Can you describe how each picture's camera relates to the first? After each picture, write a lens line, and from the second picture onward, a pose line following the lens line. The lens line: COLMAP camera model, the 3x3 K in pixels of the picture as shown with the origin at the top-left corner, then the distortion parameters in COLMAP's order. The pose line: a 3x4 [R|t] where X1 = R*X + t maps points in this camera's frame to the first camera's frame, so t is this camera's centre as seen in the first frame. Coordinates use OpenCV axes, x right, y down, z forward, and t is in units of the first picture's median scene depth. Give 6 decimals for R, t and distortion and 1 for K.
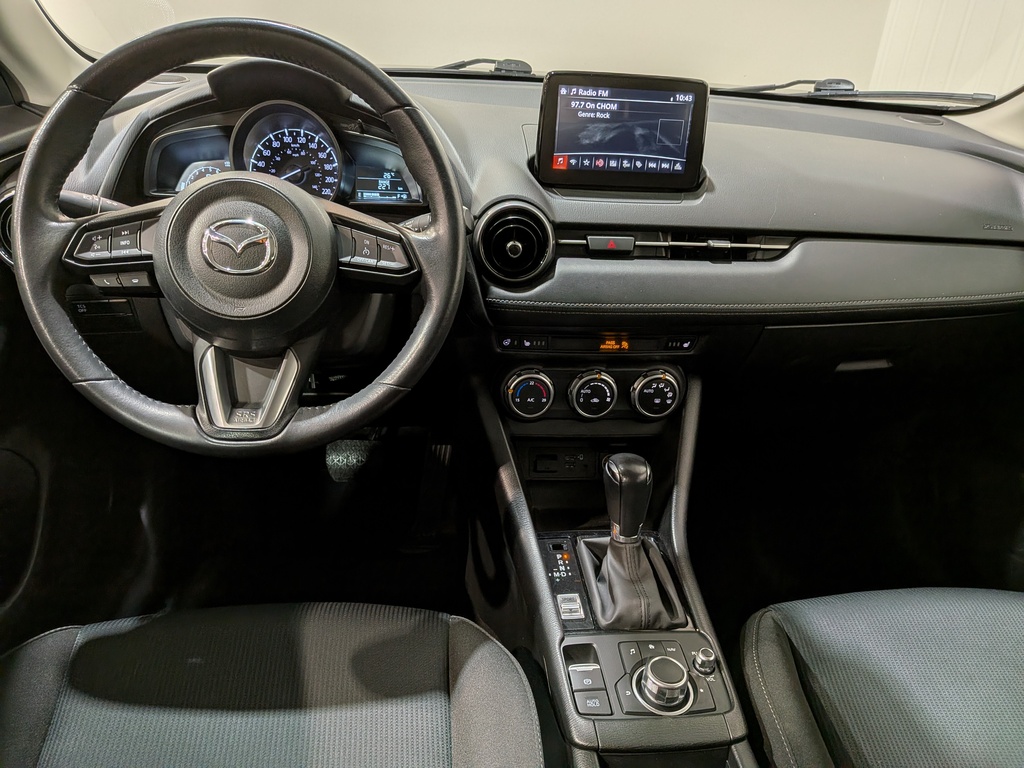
lens RADIAL K [[741.9, 0, 503.0], [0, 741.9, 411.7], [0, 0, 1]] dist [0.061358, -0.107906]
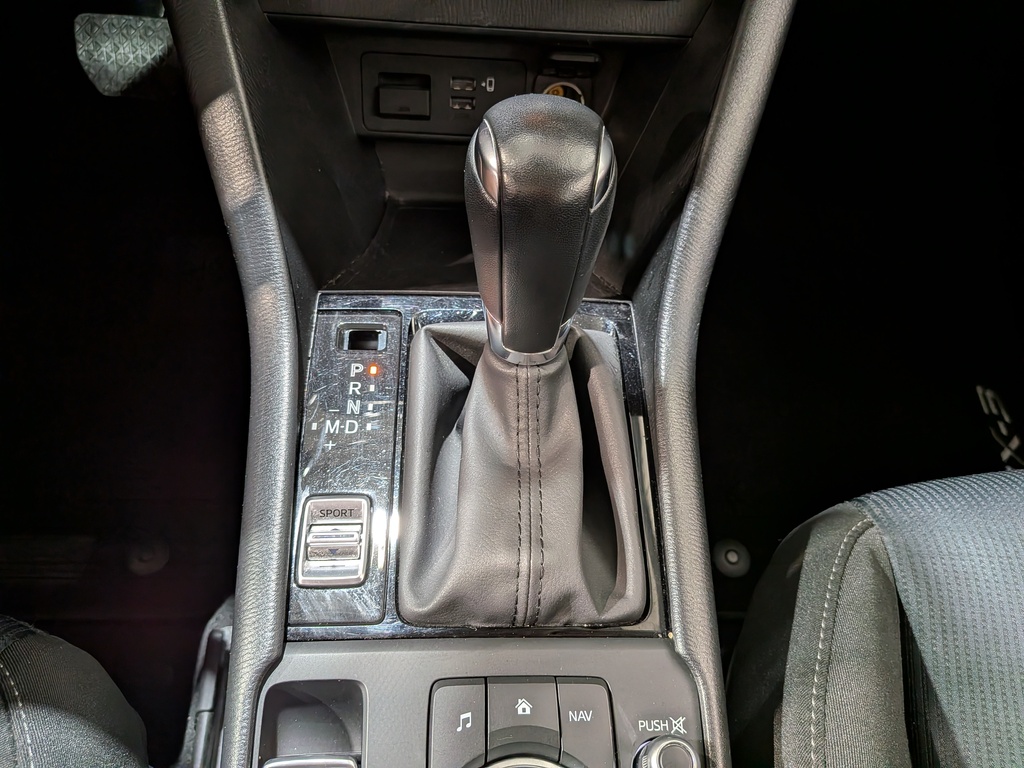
lens RADIAL K [[741.9, 0, 526.2], [0, 741.9, 390.5], [0, 0, 1]] dist [0.061358, -0.107906]
pose [[0.997651, 0.068335, -0.004712, 0.158649], [-0.058347, 0.883839, 0.464139, 0.020051], [0.035882, -0.462774, 0.885750, 0.630231]]
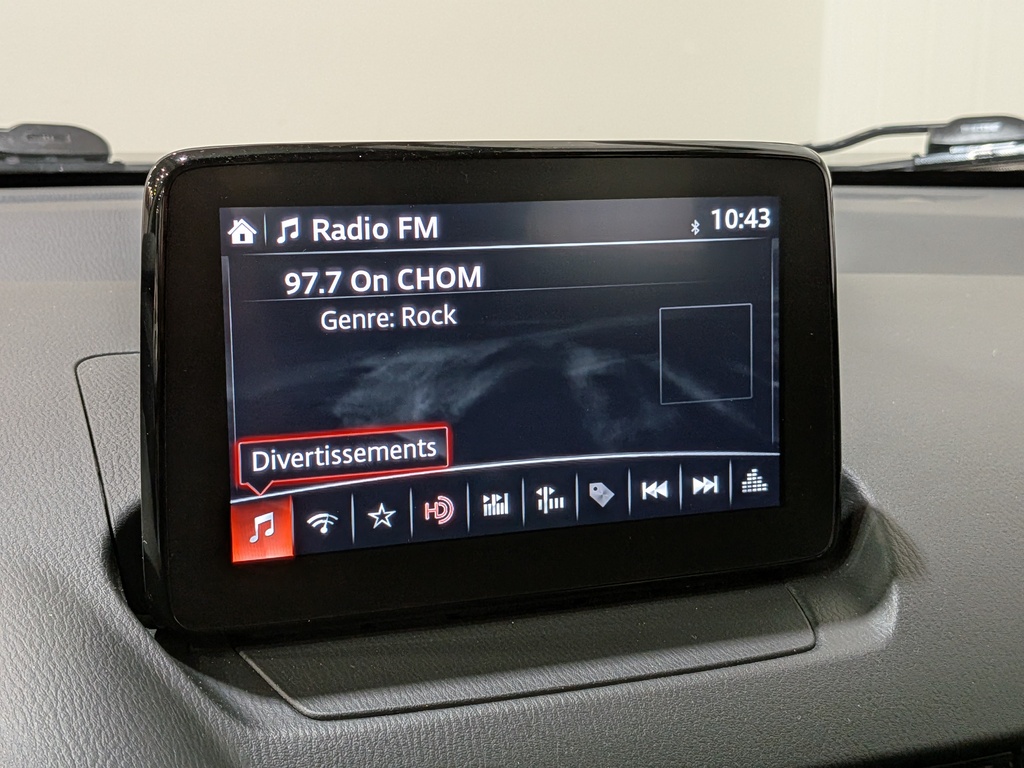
lens RADIAL K [[1491.5, 0, 468.7], [0, 1491.5, 374.6], [0, 0, 1]] dist [0.167814, 0.000000]
pose [[0.966956, -0.098318, 0.235221, 0.036425], [0.158449, 0.954571, -0.252367, -0.258144], [-0.199723, 0.281298, 0.938607, 0.565998]]
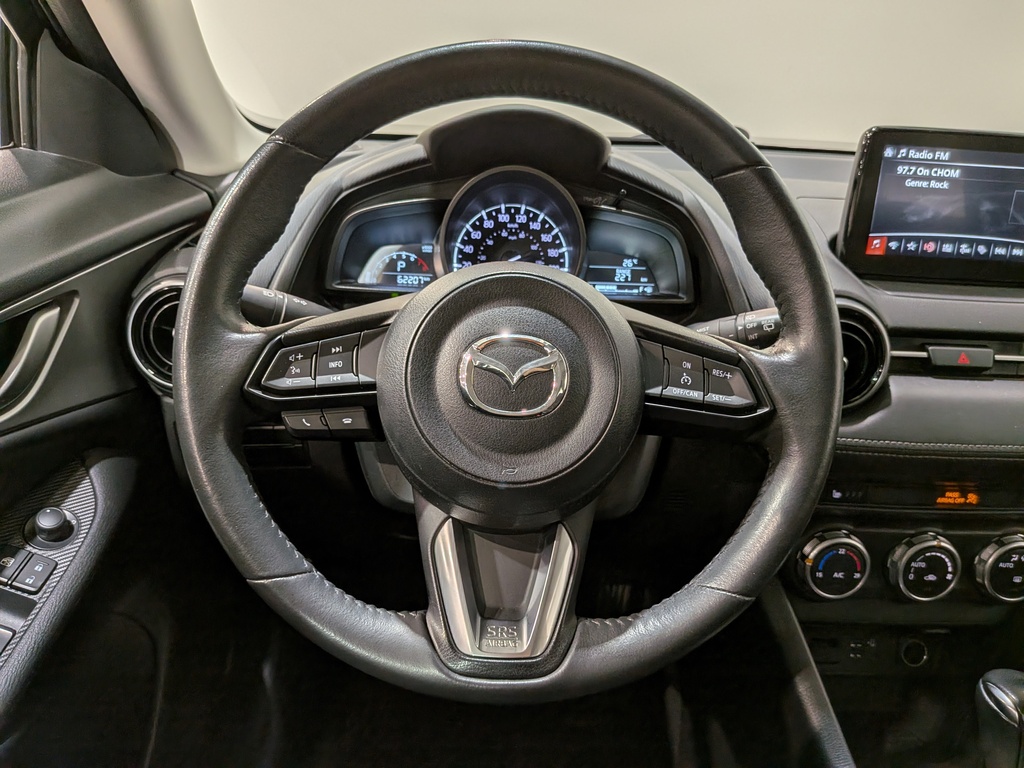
lens RADIAL K [[741.9, 0, 506.8], [0, 741.9, 406.2], [0, 0, 1]] dist [0.061358, -0.107906]
pose [[0.996480, 0.019209, -0.081601, -0.219516], [-0.027893, 0.993904, -0.106659, -0.089995], [0.079054, 0.108560, 0.990942, 0.262281]]
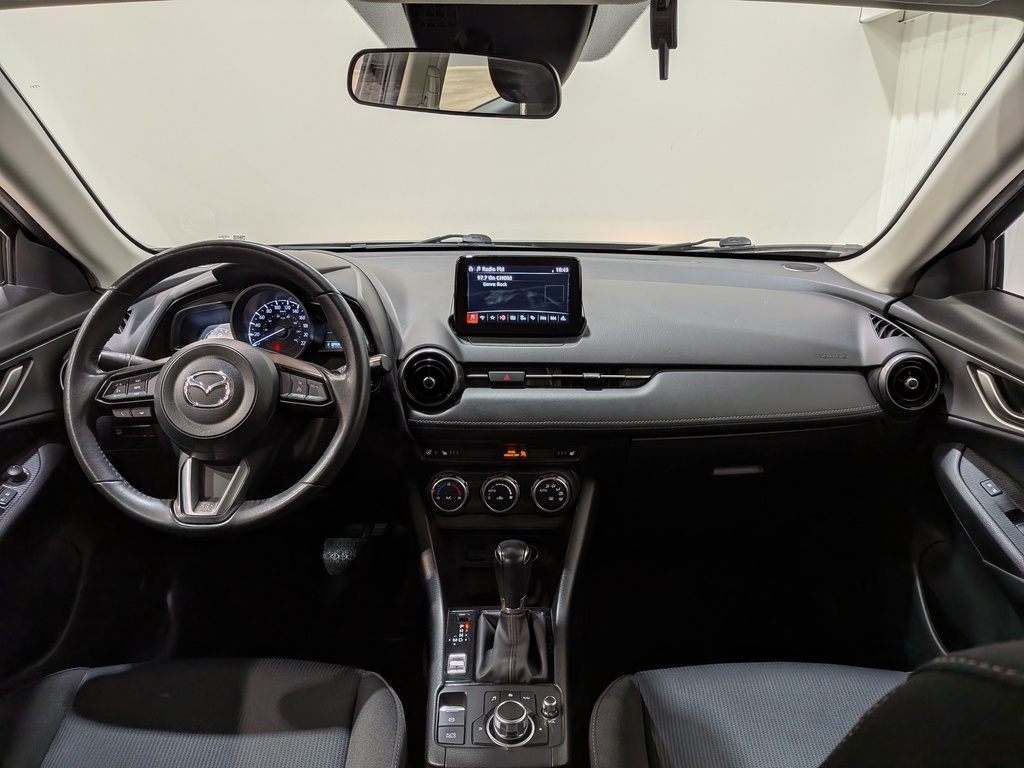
lens RADIAL K [[741.9, 0, 512.6], [0, 741.9, 379.4], [0, 0, 1]] dist [0.061358, -0.107906]
pose [[0.994409, -0.019695, -0.103742, 0.283708], [-0.001052, 0.980556, -0.196237, 0.034893], [0.105590, 0.195249, 0.975053, -0.268259]]
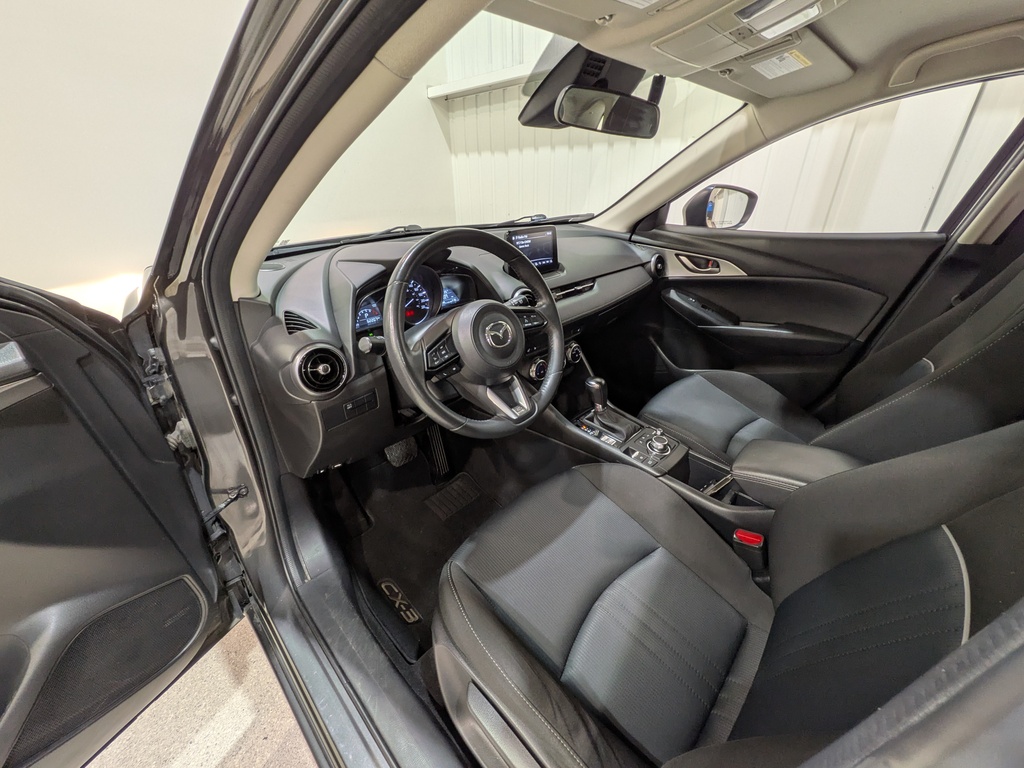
lens RADIAL K [[405.3, 0, 518.3], [0, 405.3, 378.8], [0, 0, 1]] dist [-0.009854, -0.000092]
pose [[0.757647, -0.342191, 0.555766, -0.707042], [0.349753, 0.931814, 0.096927, -0.141365], [-0.551038, 0.120945, 0.825669, 0.032599]]
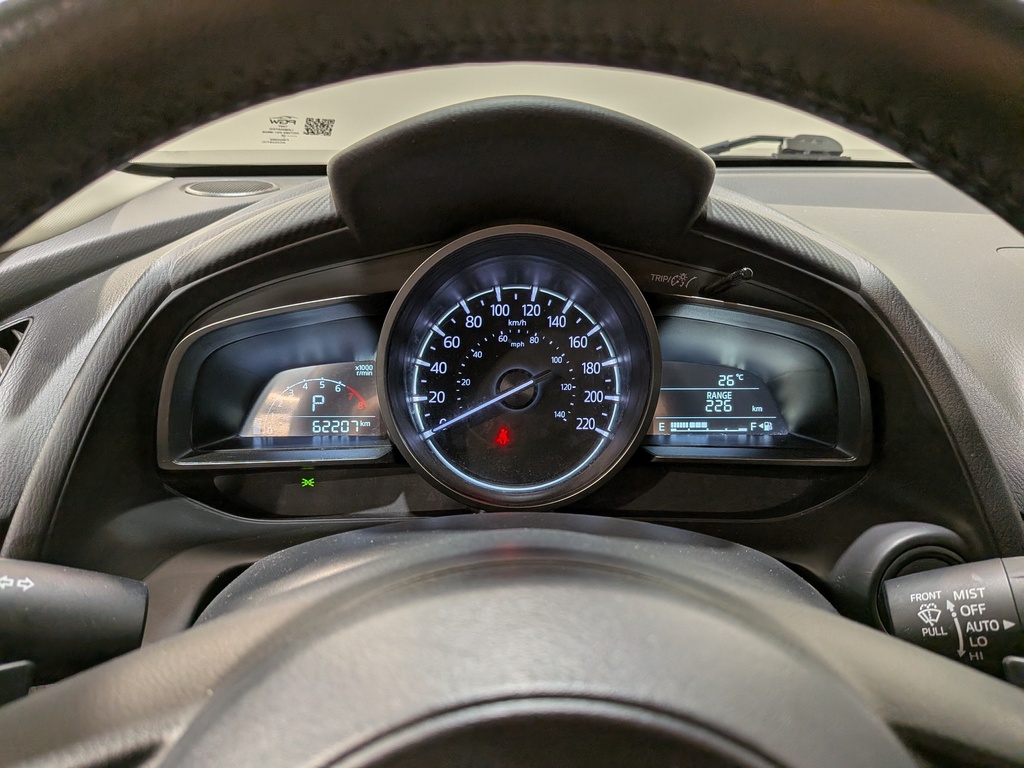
lens RADIAL K [[741.9, 0, 508.9], [0, 741.9, 398.1], [0, 0, 1]] dist [0.061358, -0.107906]
pose [[0.996114, -0.020745, -0.085593, -0.248994], [0.008619, 0.990160, -0.139673, -0.256198], [0.087649, 0.138392, 0.986491, 0.591855]]
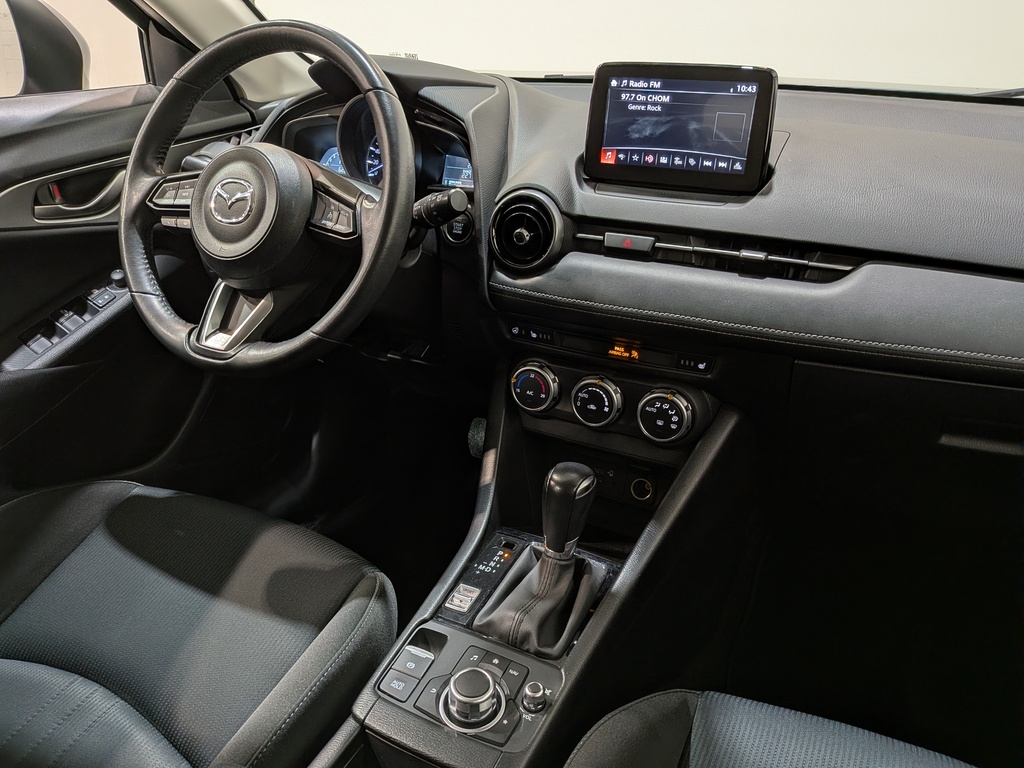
lens RADIAL K [[741.9, 0, 511.0], [0, 741.9, 389.7], [0, 0, 1]] dist [0.061358, -0.107906]
pose [[0.842080, 0.187991, -0.505531, 0.511396], [-0.220587, 0.975356, -0.004735, -0.009828], [0.492182, 0.115501, 0.862796, 0.145538]]
